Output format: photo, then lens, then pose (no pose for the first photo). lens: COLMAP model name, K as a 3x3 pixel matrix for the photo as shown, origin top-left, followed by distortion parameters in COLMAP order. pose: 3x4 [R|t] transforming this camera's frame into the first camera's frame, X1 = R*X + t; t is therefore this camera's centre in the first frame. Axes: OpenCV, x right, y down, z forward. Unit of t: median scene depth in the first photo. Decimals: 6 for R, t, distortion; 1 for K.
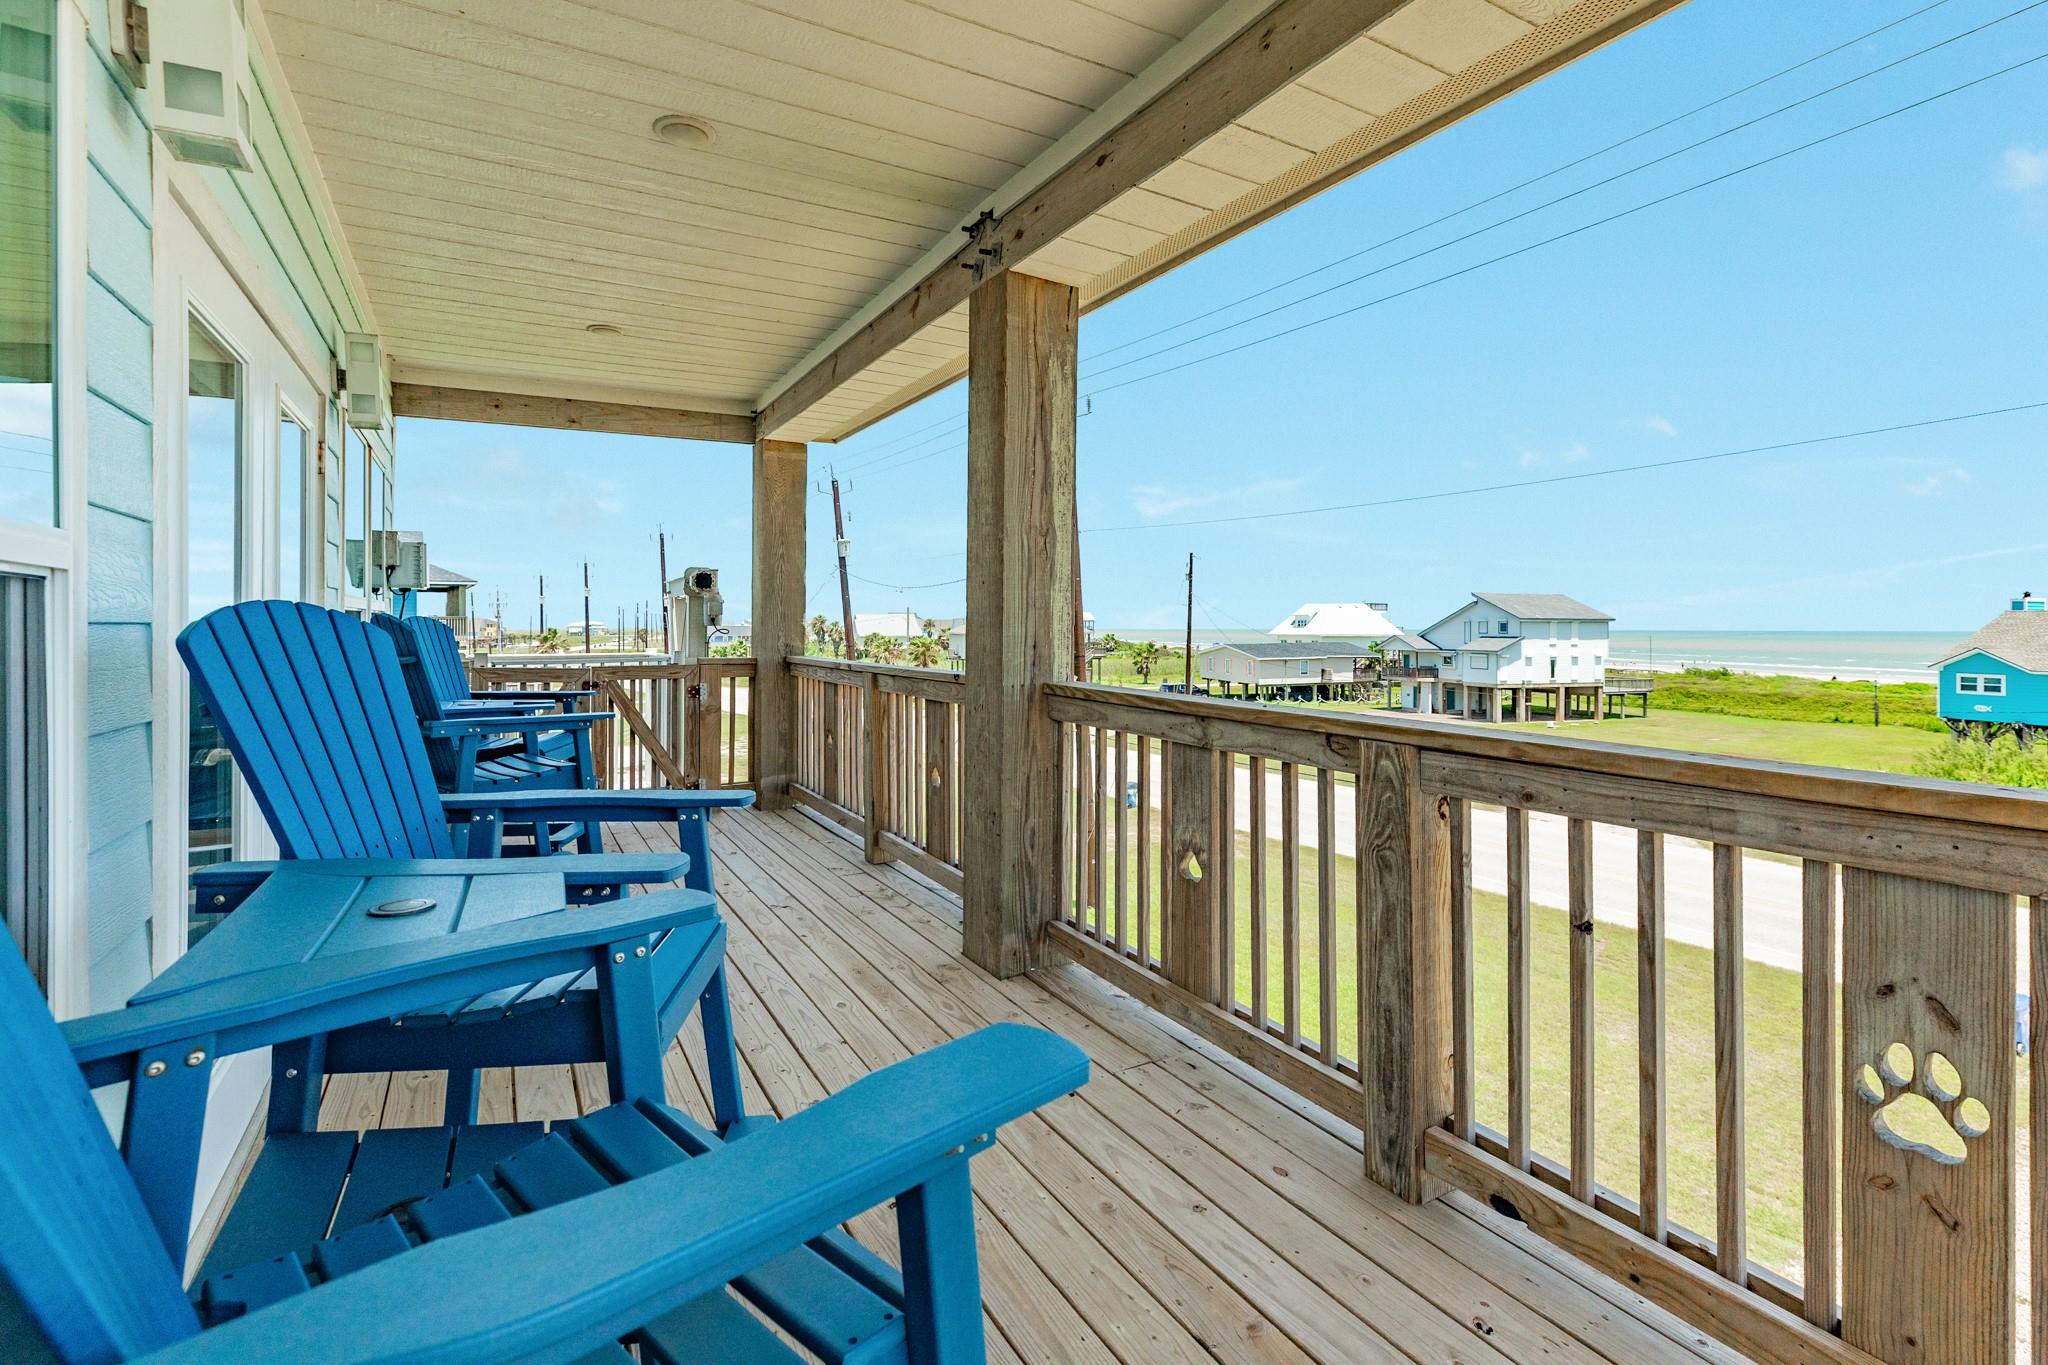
lens RADIAL K [[914.3, 0, 1053.8], [0, 914.3, 664.7], [0, 0, 1]] dist [0.006672, -0.003703]
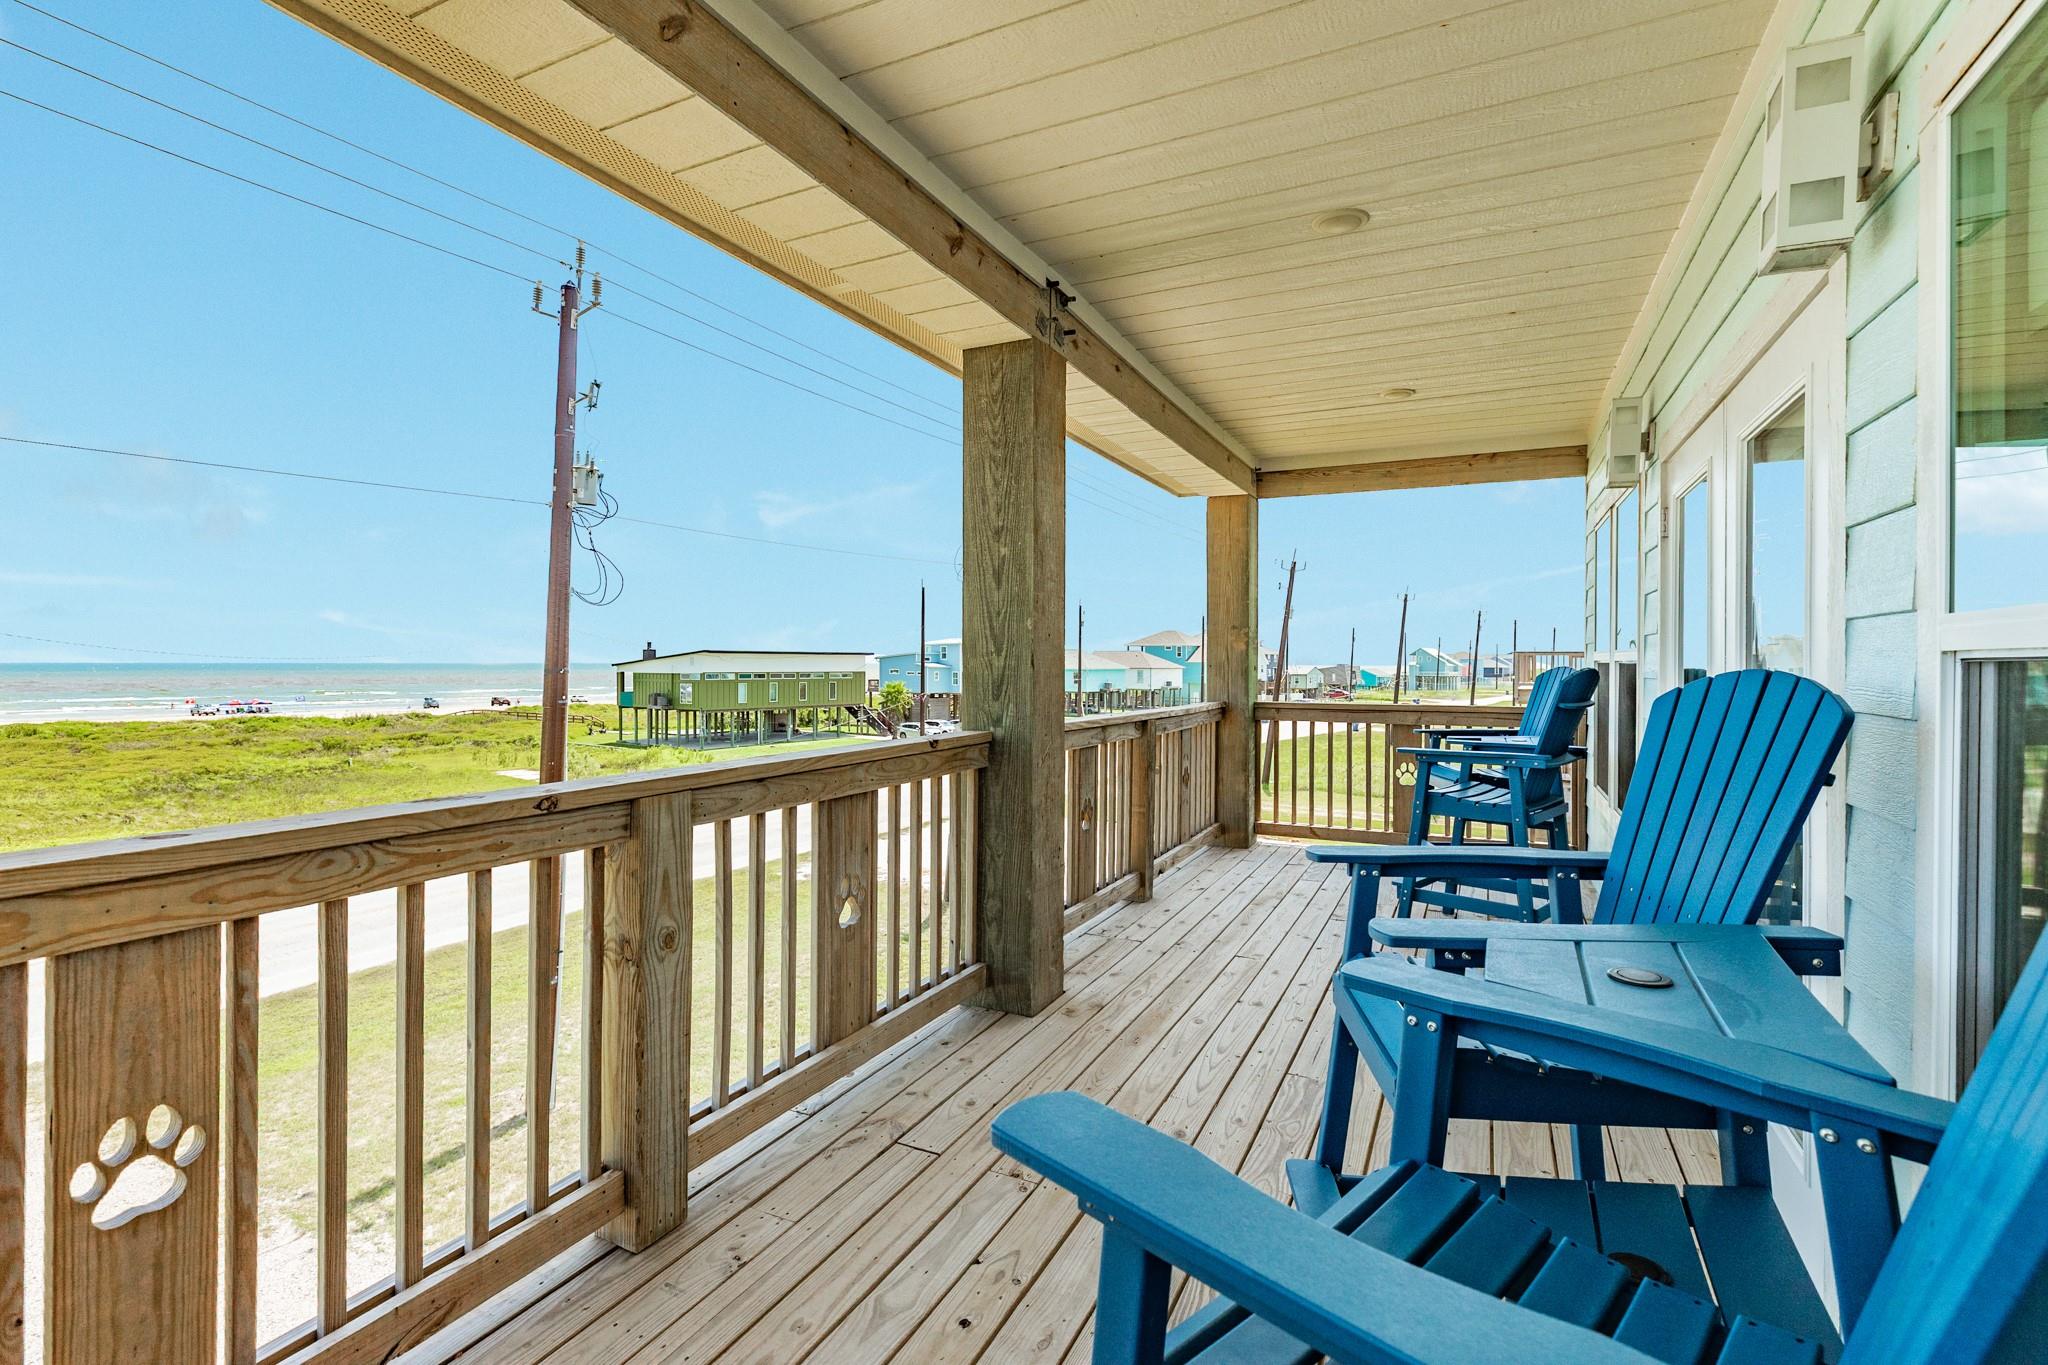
lens RADIAL K [[914.3, 0, 1026.8], [0, 914.3, 688.0], [0, 0, 1]] dist [0.006672, -0.003703]
pose [[-0.536565, 0.004870, 0.843845, -0.799746], [0.047437, 0.998576, 0.024400, -0.036907], [-0.842524, 0.053121, -0.536032, 1.346735]]
